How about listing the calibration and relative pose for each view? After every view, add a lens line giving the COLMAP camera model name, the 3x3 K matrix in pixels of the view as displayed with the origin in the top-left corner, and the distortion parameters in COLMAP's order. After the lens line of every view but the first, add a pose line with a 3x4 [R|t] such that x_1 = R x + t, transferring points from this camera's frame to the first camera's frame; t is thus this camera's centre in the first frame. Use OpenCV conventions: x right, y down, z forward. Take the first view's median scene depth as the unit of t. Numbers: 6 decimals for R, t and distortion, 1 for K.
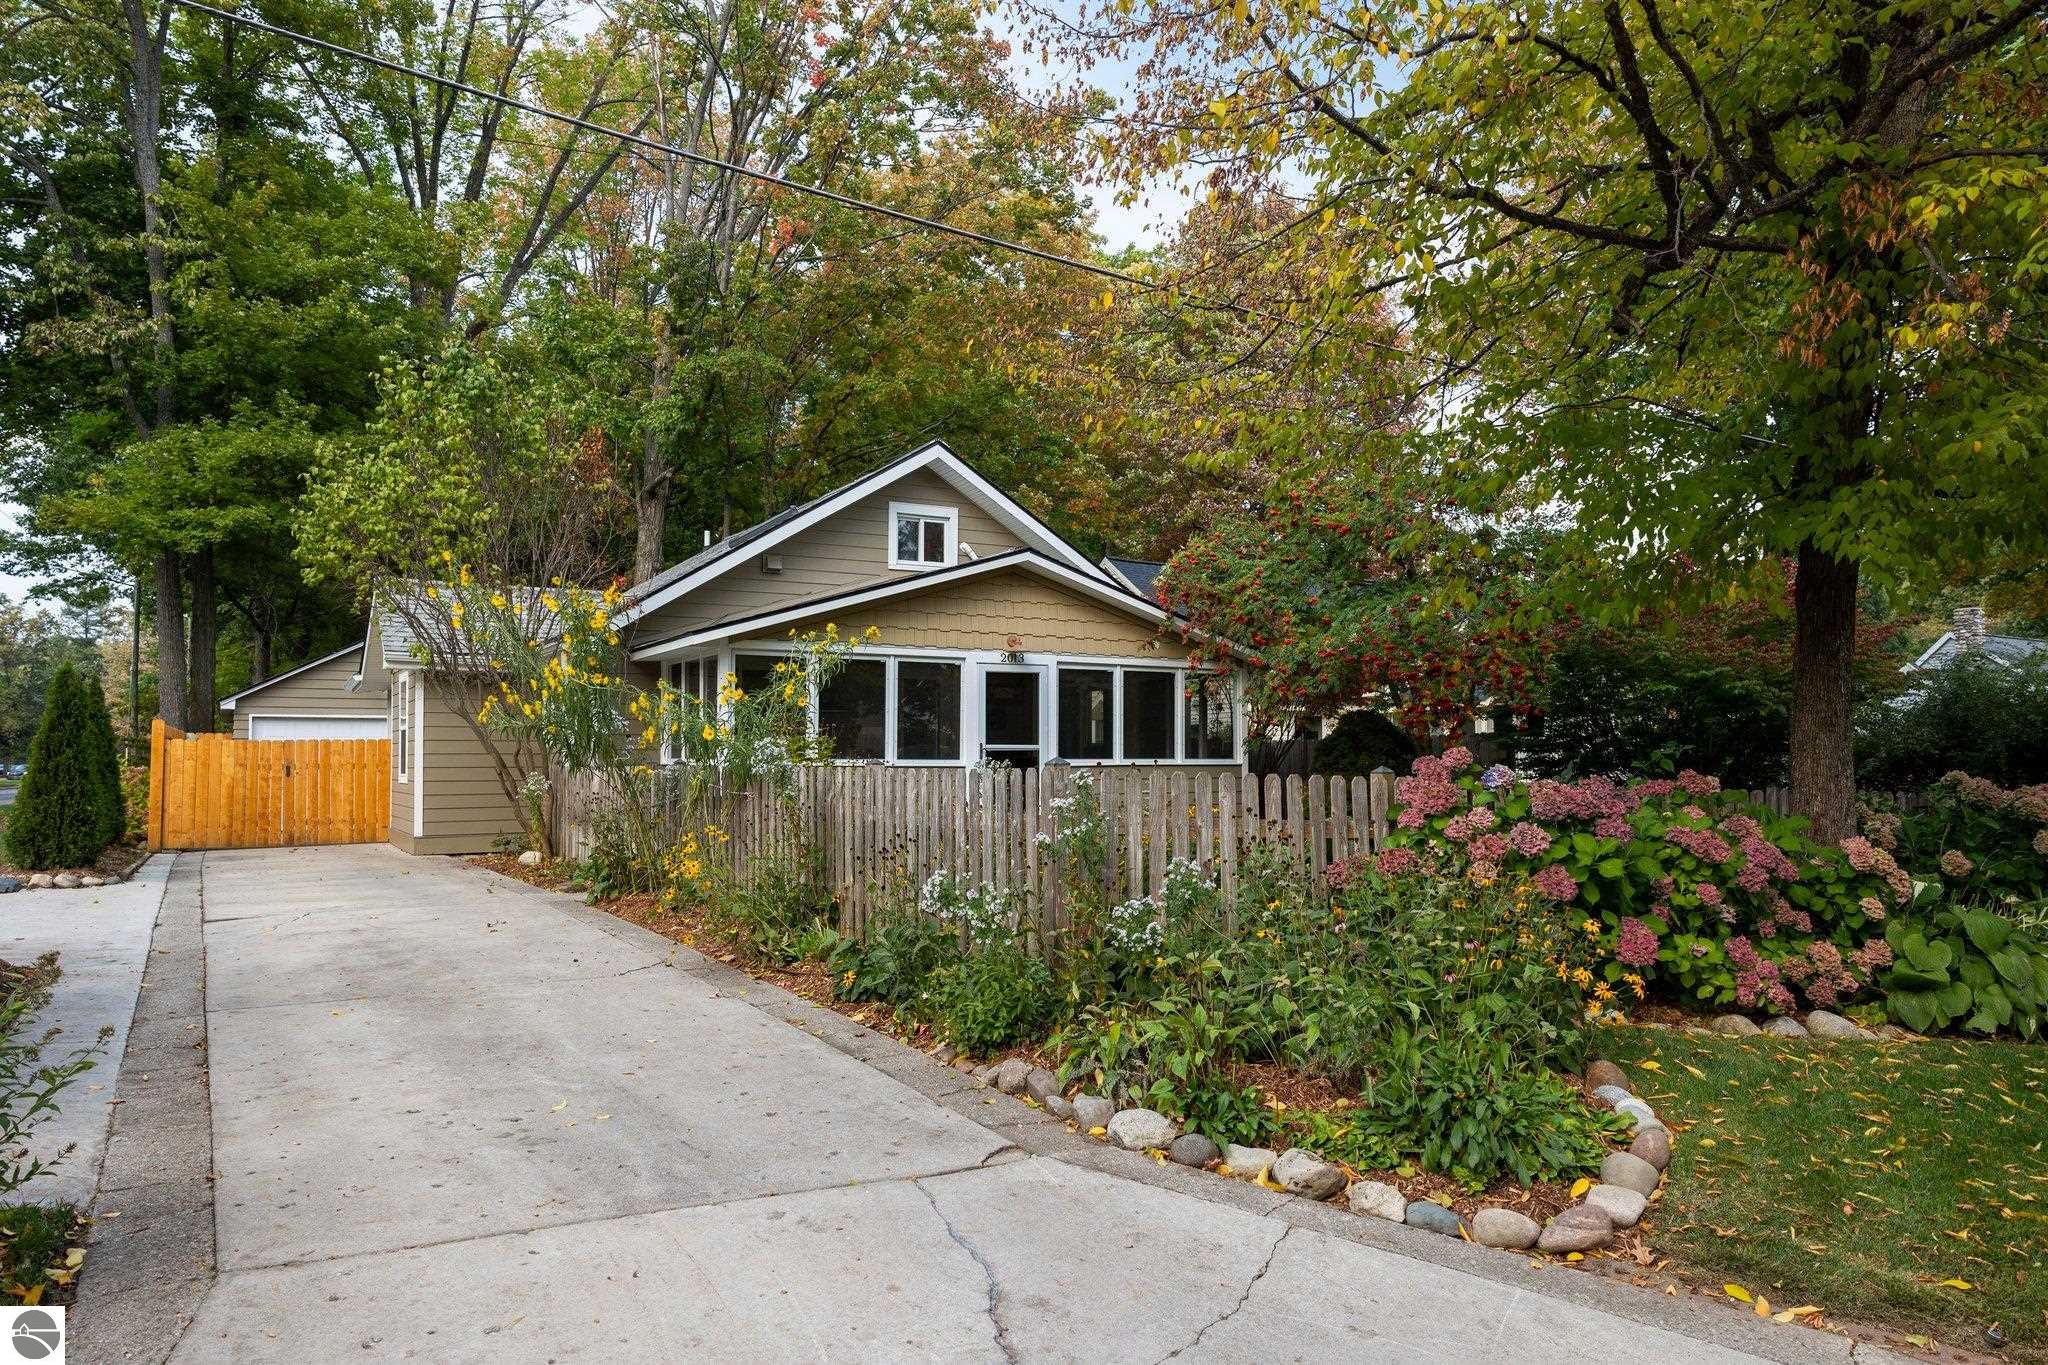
lens RADIAL K [[1387.6, 0, 1008.6], [0, 1387.6, 683.9], [0, 0, 1]] dist [-0.001358, -0.000190]
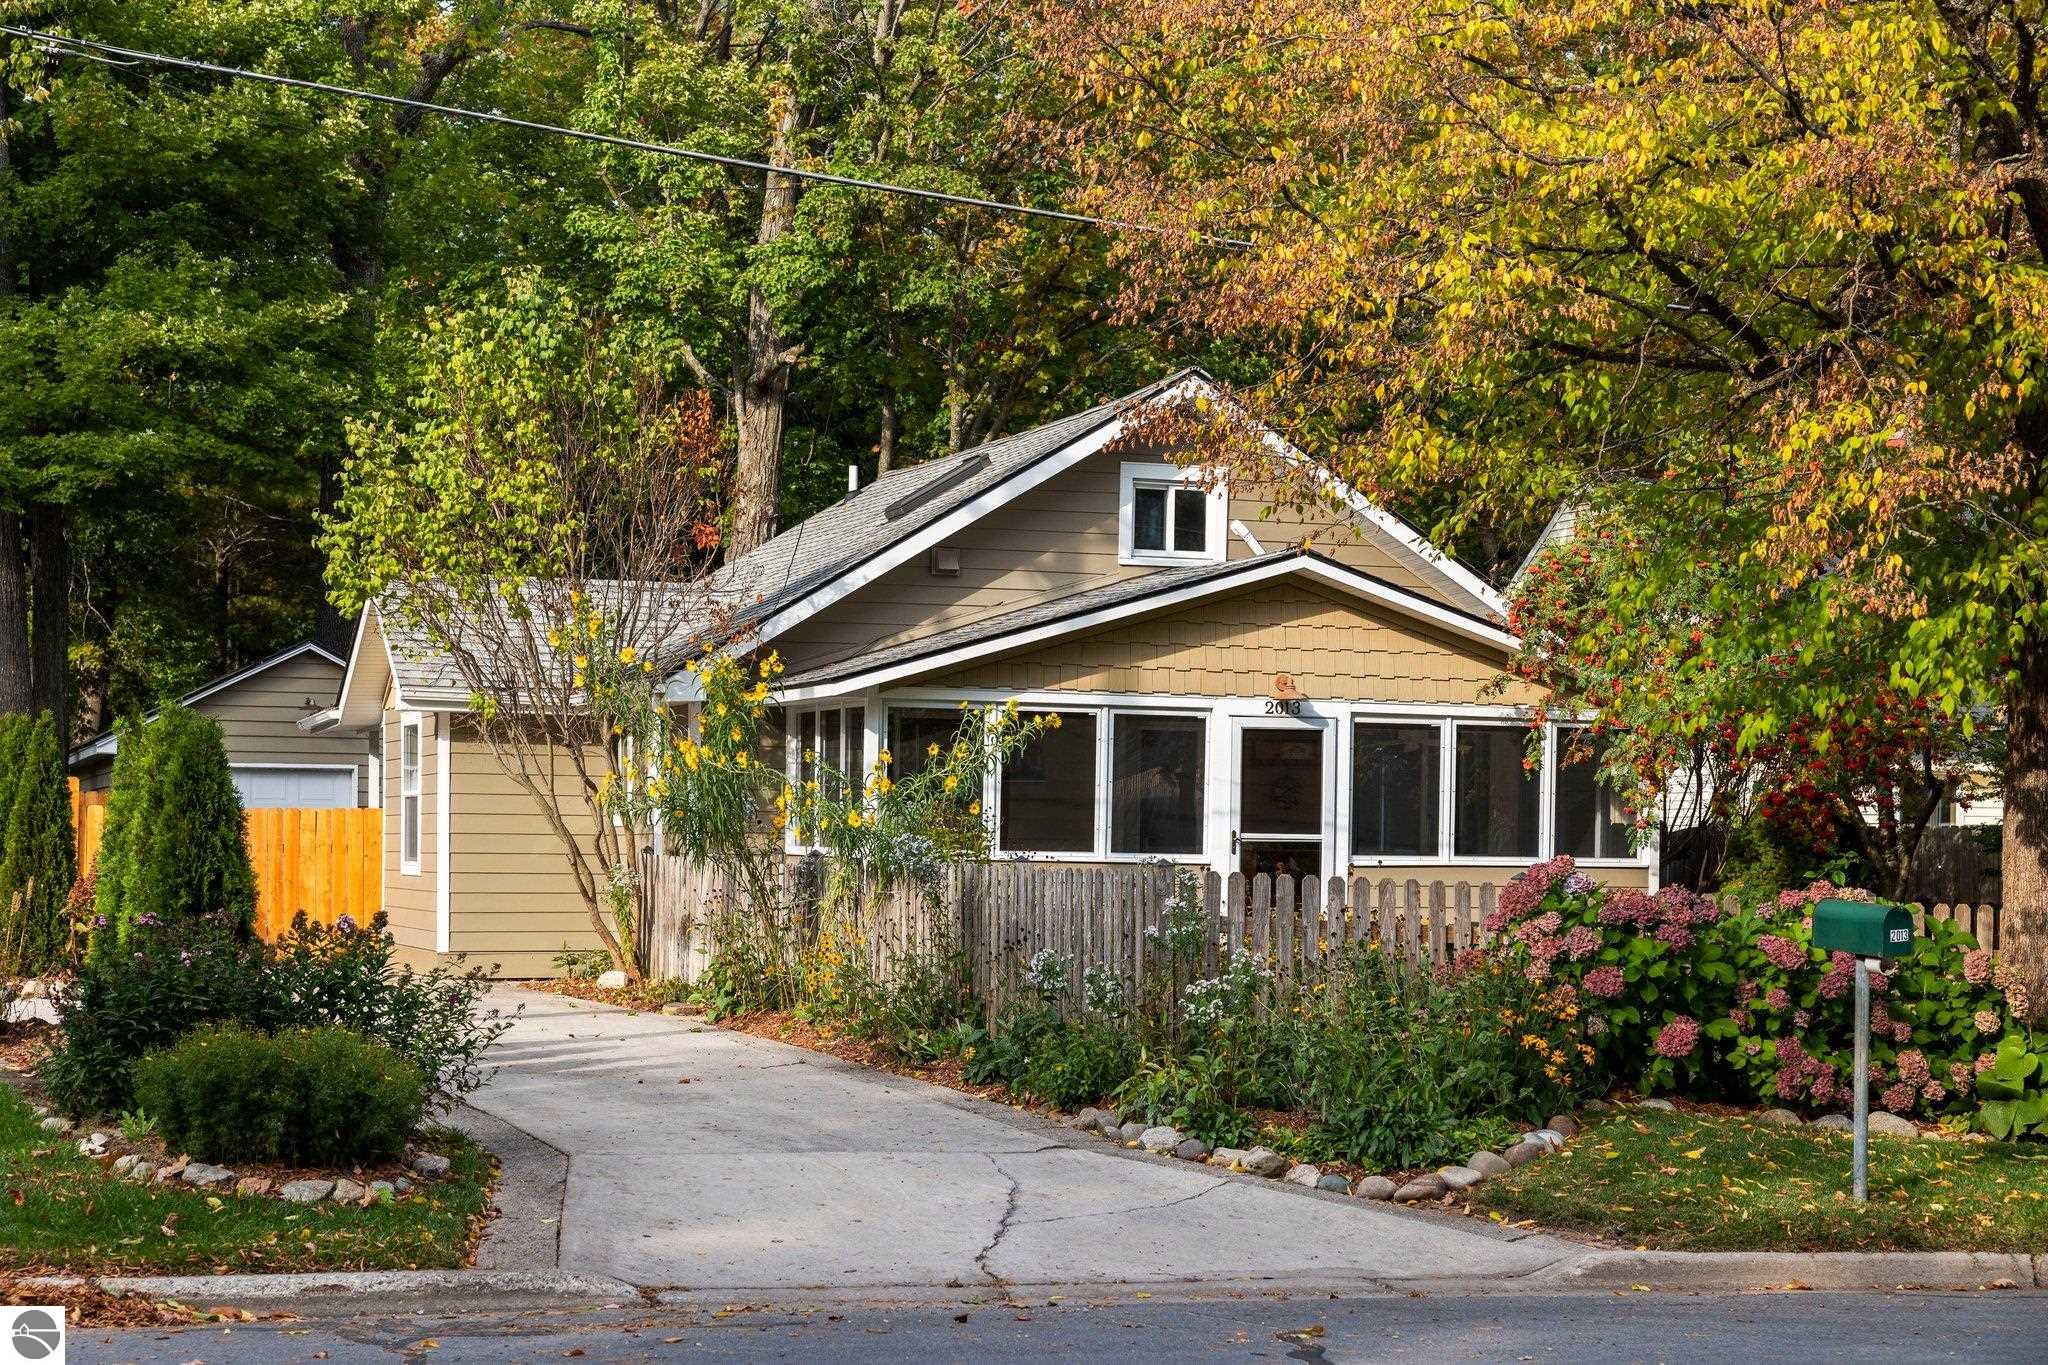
lens RADIAL K [[3312.8, 0, 989.9], [0, 3312.8, 868.9], [0, 0, 1]] dist [0.035759, 0.000000]
pose [[0.984818, 0.015546, -0.172892, 0.151586], [-0.004553, 0.997952, 0.063800, -0.045005], [0.173529, -0.062044, 0.982872, -0.678427]]
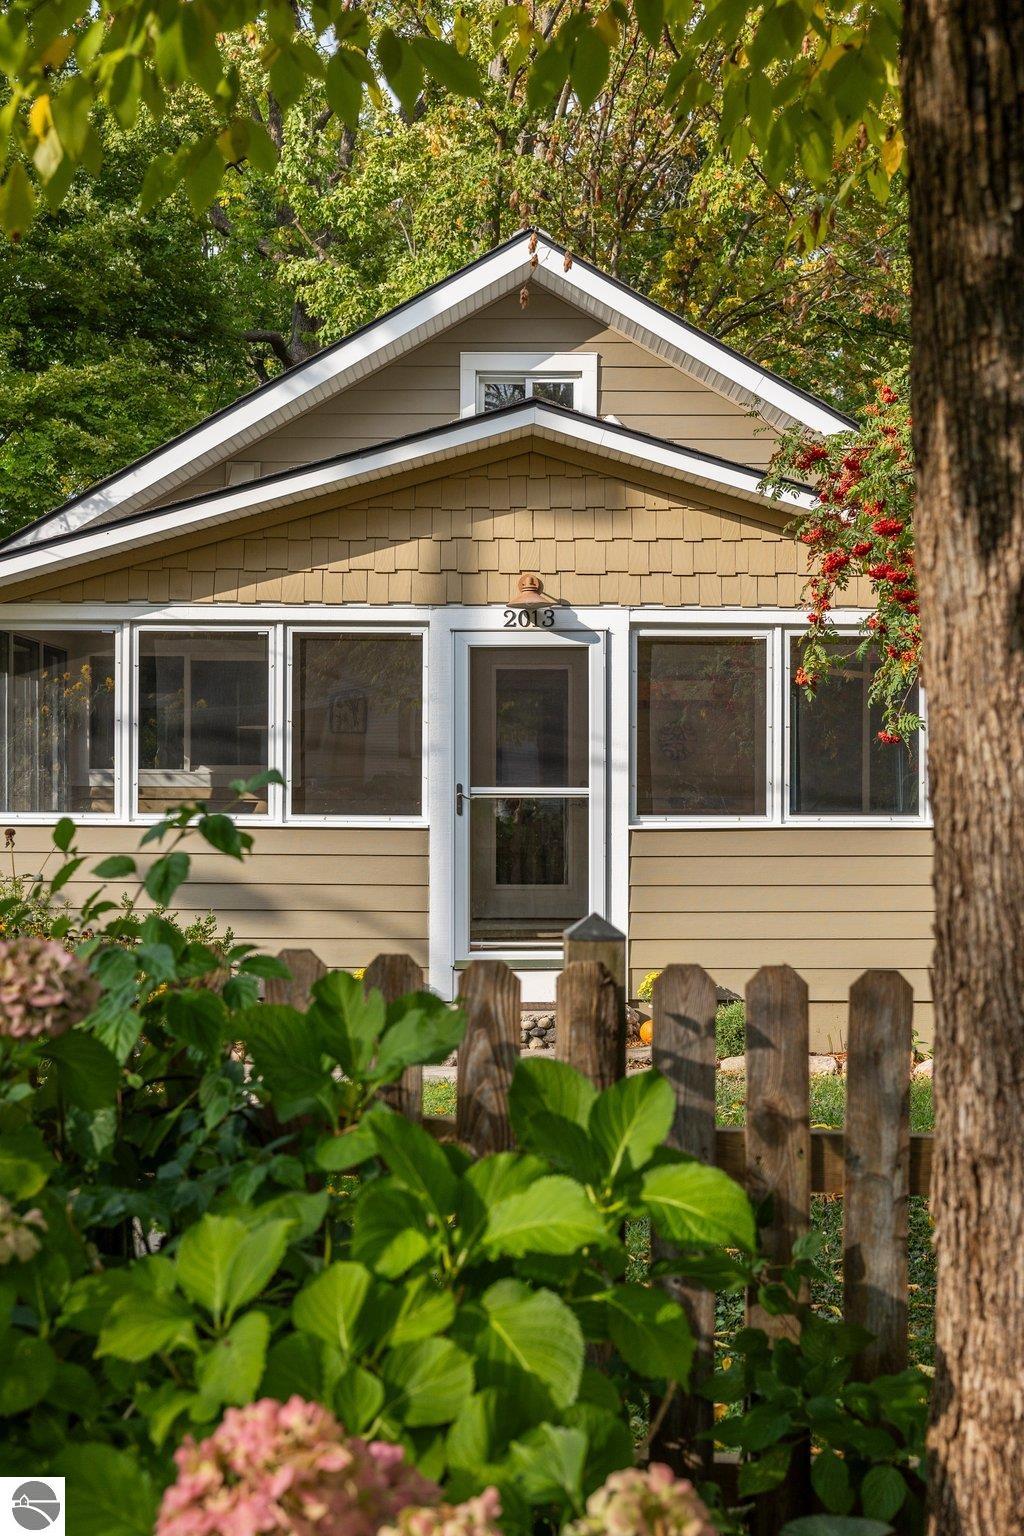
lens RADIAL K [[1848.8, 0, 513.1], [0, 1848.8, 770.8], [0, 0, 1]] dist [0.018858, 0.000000]
pose [[0.880889, -0.005528, -0.473290, 0.335091], [0.023311, 0.999225, 0.031714, 0.016609], [0.472748, -0.038970, 0.880335, 0.408326]]
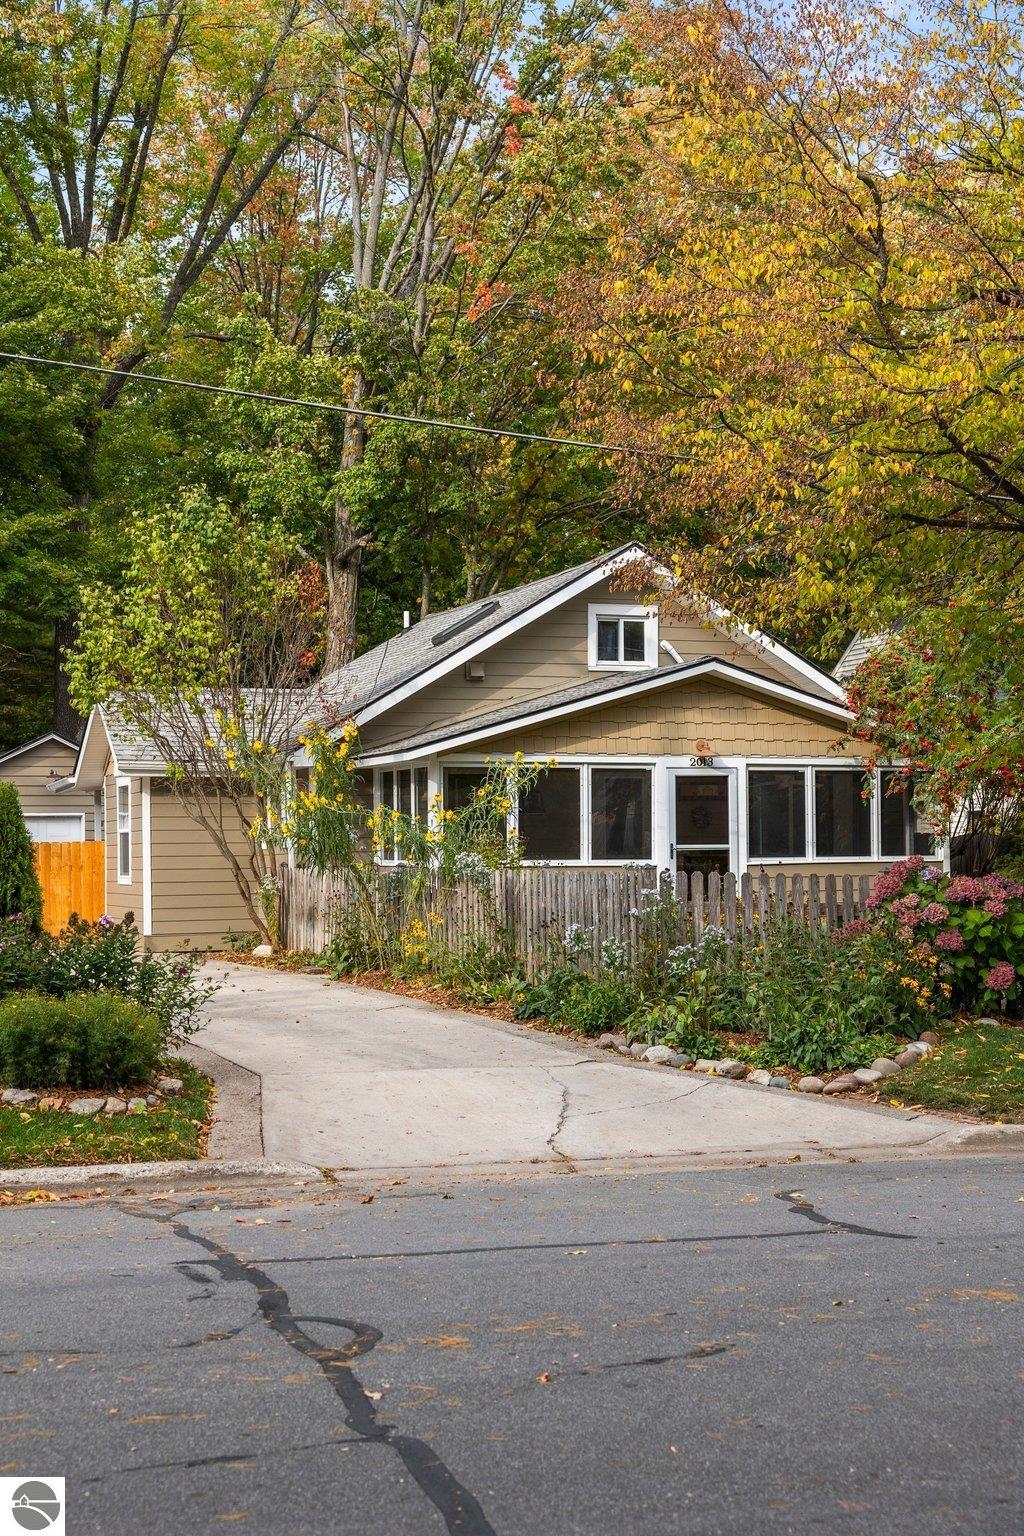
lens RADIAL K [[2116.5, 0, 501.1], [0, 2116.5, 773.4], [0, 0, 1]] dist [0.006397, 0.000000]
pose [[0.987003, -0.014043, -0.160086, 0.113647], [0.017157, 0.999689, 0.018088, -0.043199], [0.159782, -0.020600, 0.986937, -0.629321]]
